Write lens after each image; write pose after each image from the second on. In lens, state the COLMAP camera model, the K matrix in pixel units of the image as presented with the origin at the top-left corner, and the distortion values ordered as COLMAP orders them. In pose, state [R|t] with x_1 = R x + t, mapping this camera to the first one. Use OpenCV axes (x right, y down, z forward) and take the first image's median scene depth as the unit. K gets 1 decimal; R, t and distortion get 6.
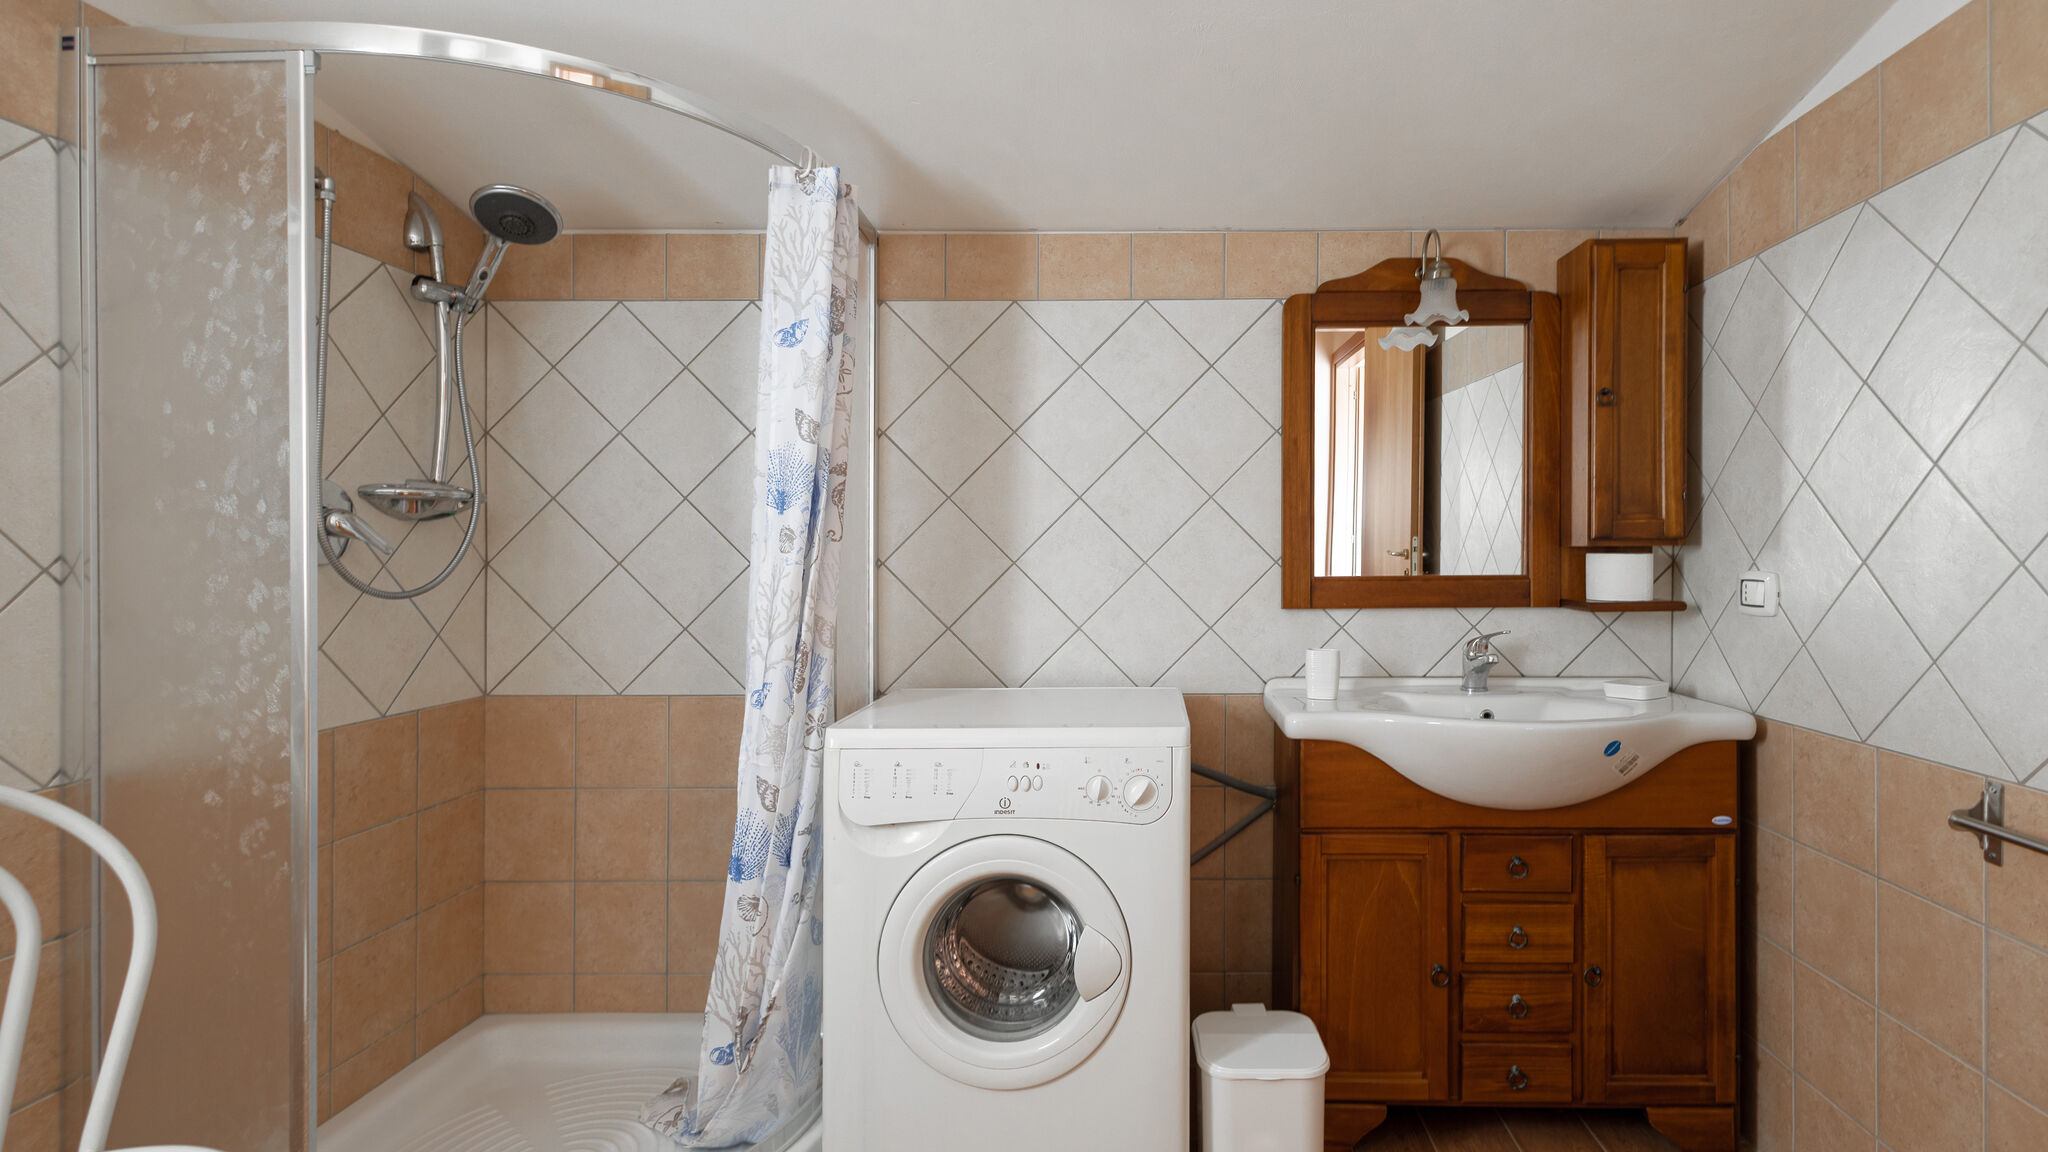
lens RADIAL K [[999.7, 0, 1142.7], [0, 999.7, 549.1], [0, 0, 1]] dist [0.014903, -0.005132]
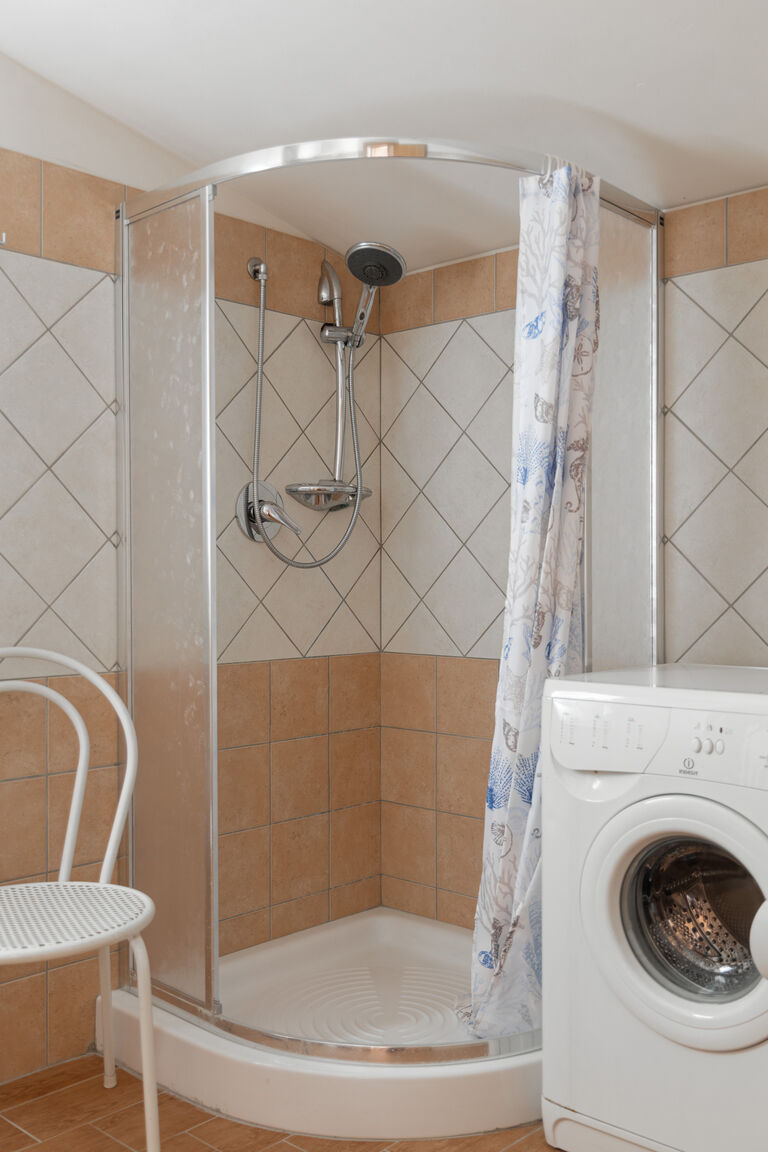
lens RADIAL K [[1125.2, 0, 382.1], [0, 1125.2, 572.7], [0, 0, 1]] dist [-0.011058, 0.000000]
pose [[0.735089, 0.001337, -0.677969, 0.346638], [0.001135, 0.999994, 0.003203, 0.050753], [0.677969, -0.003123, 0.735083, -0.030158]]
